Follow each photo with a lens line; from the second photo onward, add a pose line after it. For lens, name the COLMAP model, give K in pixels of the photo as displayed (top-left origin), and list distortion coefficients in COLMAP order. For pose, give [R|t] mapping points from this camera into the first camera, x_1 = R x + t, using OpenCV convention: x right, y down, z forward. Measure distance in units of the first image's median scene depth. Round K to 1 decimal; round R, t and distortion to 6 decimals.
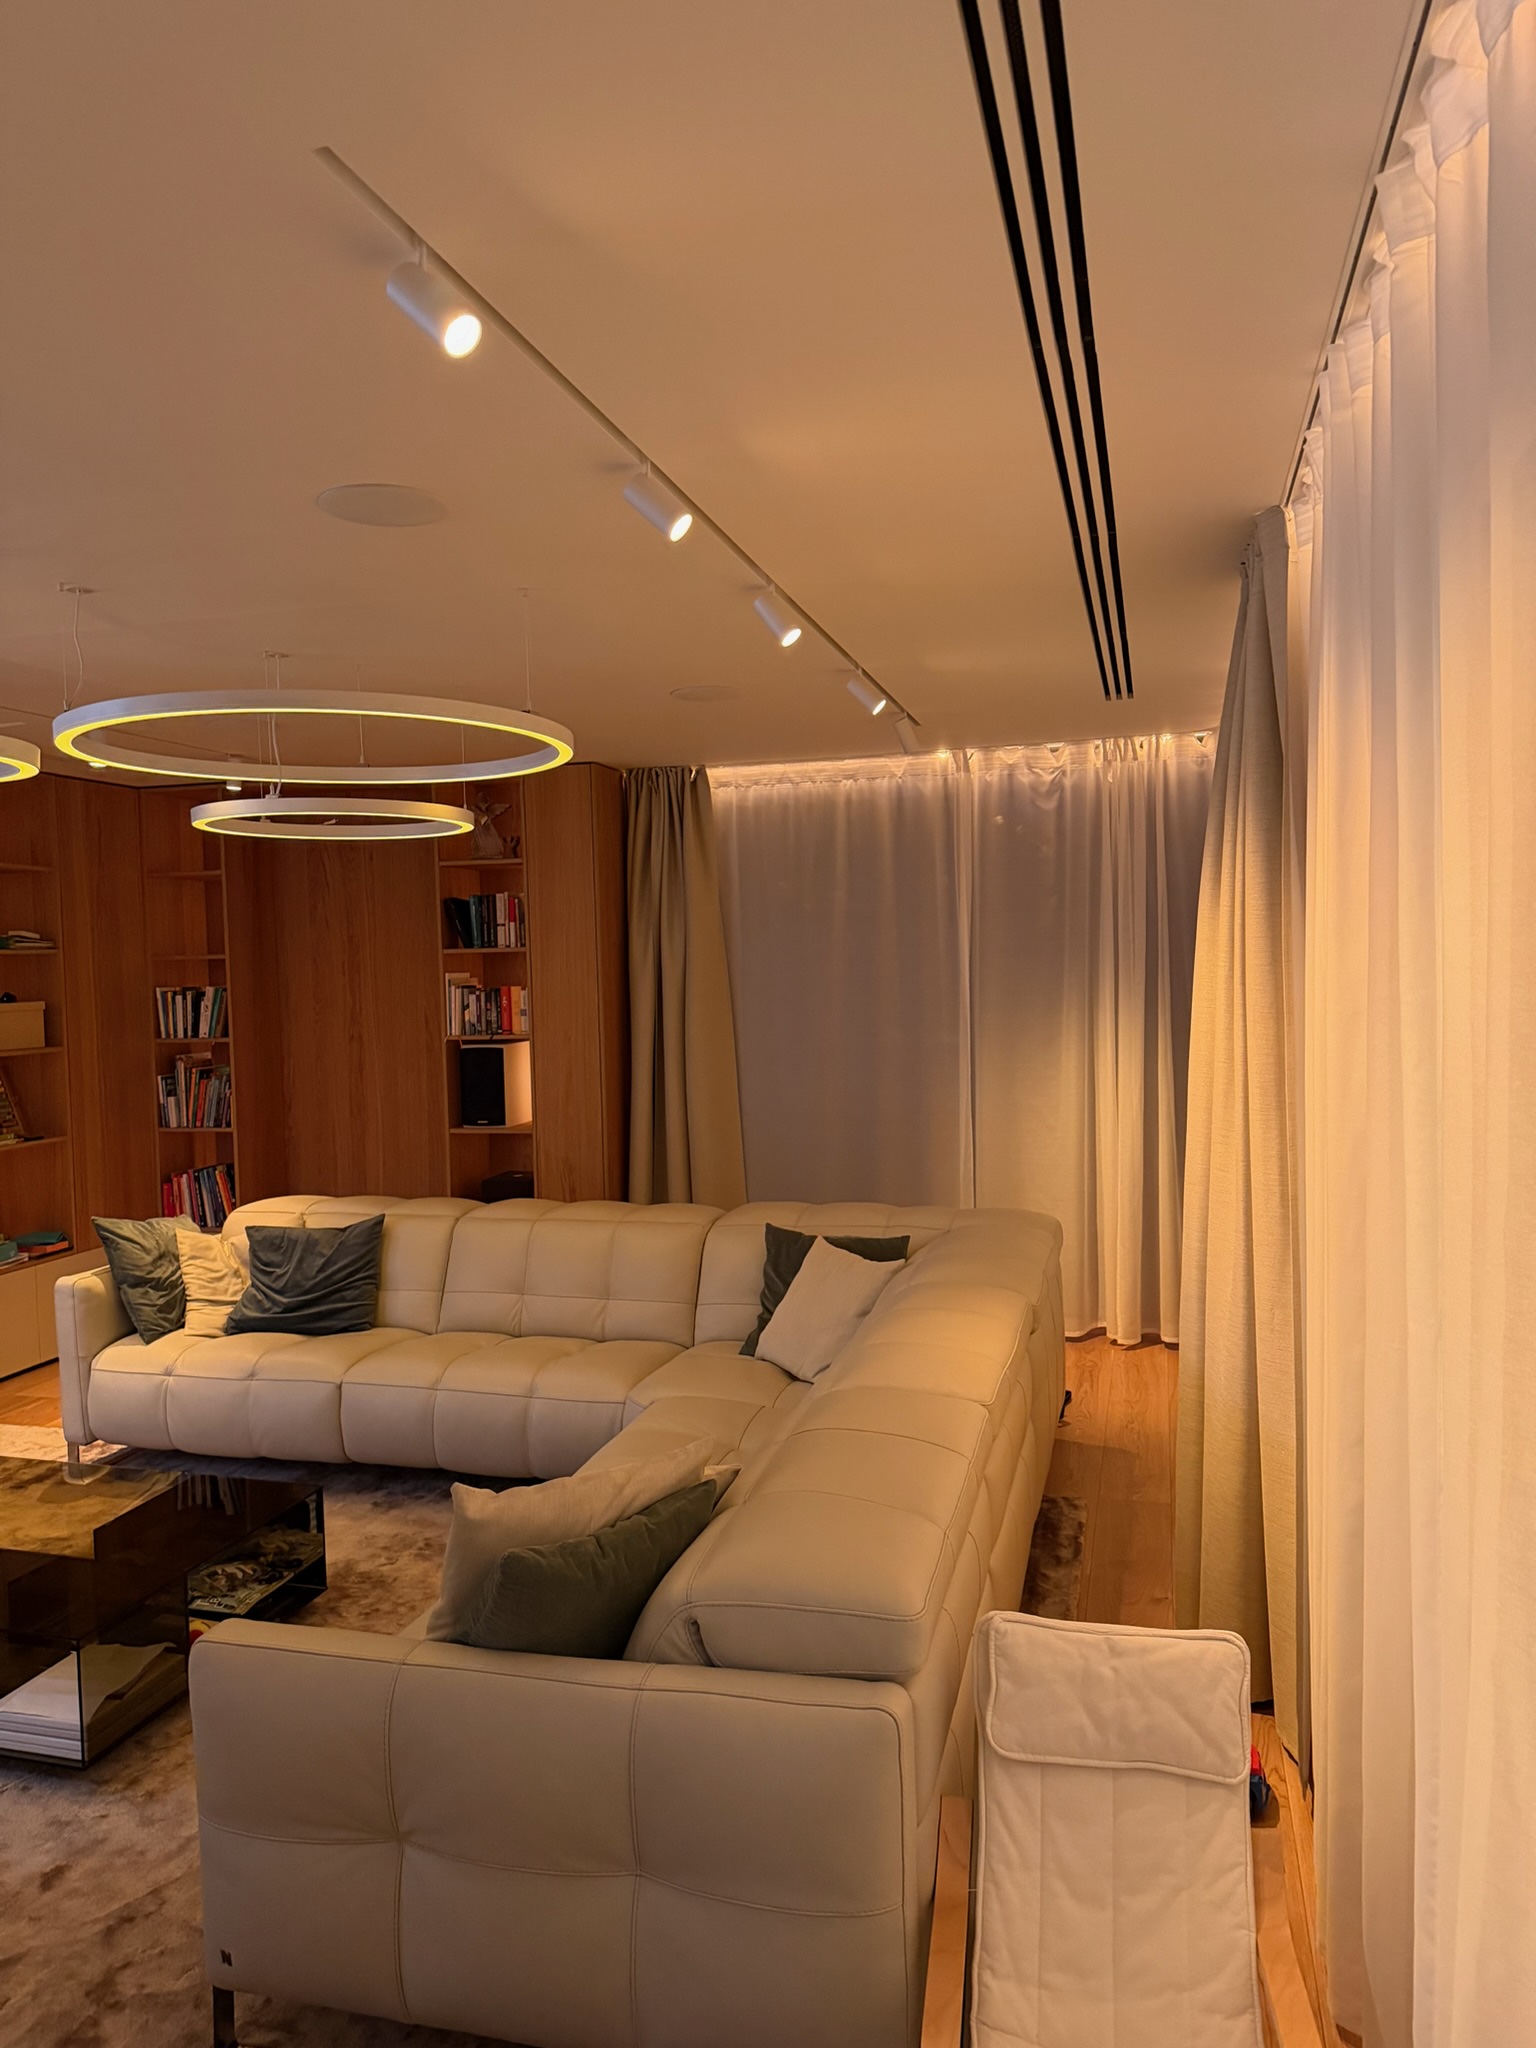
lens RADIAL K [[1410.1, 0, 768.0], [0, 1410.1, 1024.0], [0, 0, 1]] dist [0.000115, -0.000162]
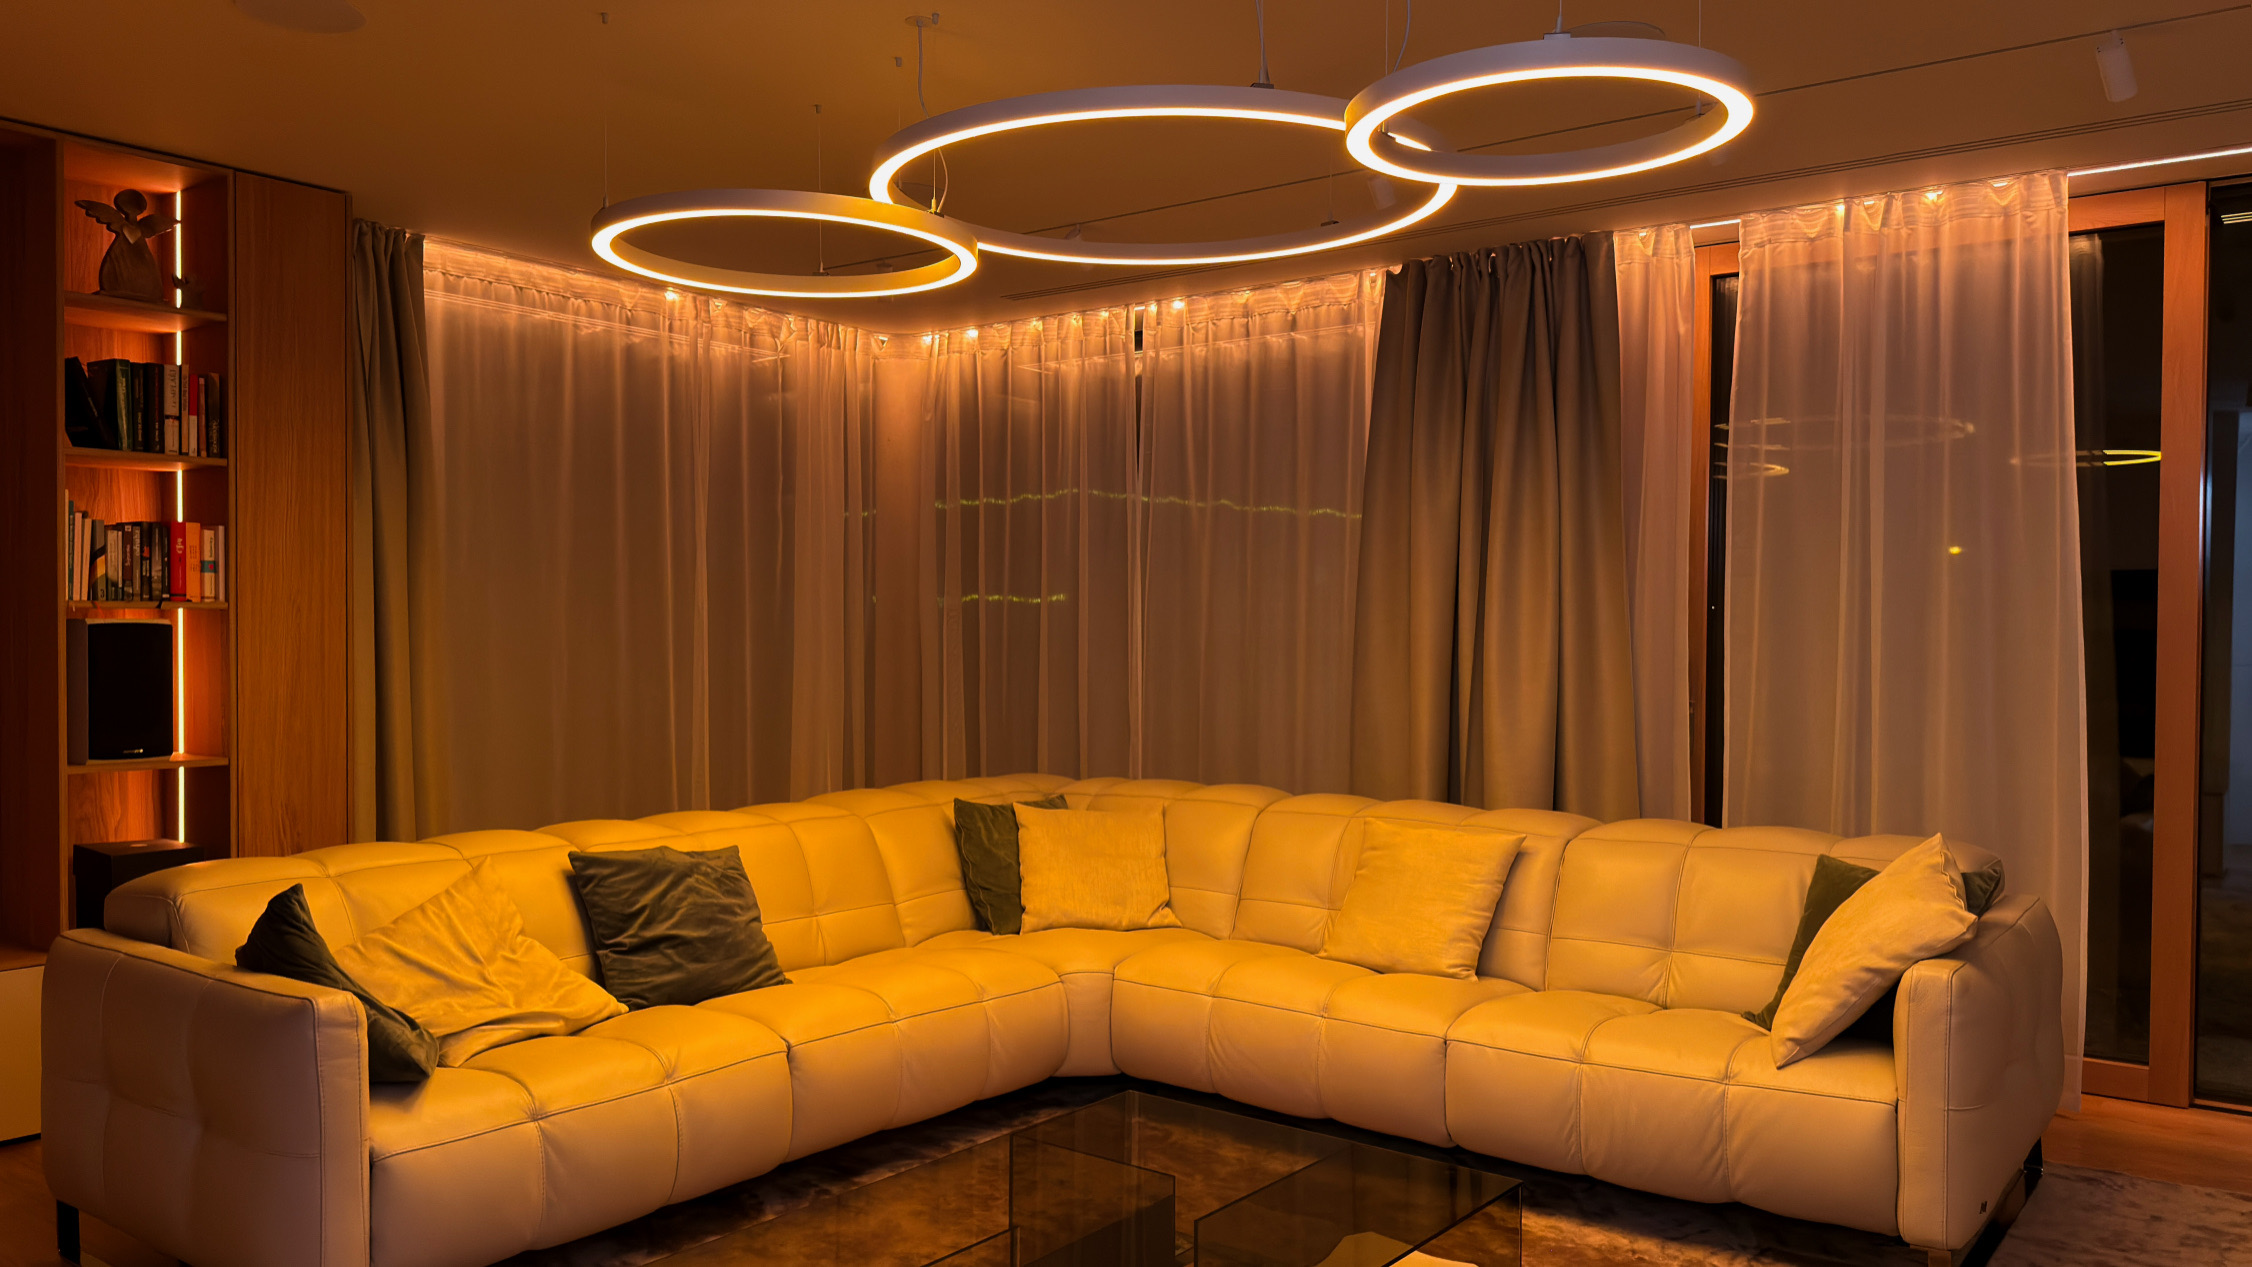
lens RADIAL K [[1637.5, 0, 1126.7], [0, 1637.5, 668.3], [0, 0, 1]] dist [0.000752, -0.000460]
pose [[0.377785, 0.001529, 0.925892, -0.674716], [0.033596, 0.999317, -0.015358, 0.059471], [-0.925284, 0.036908, 0.377476, 0.368930]]
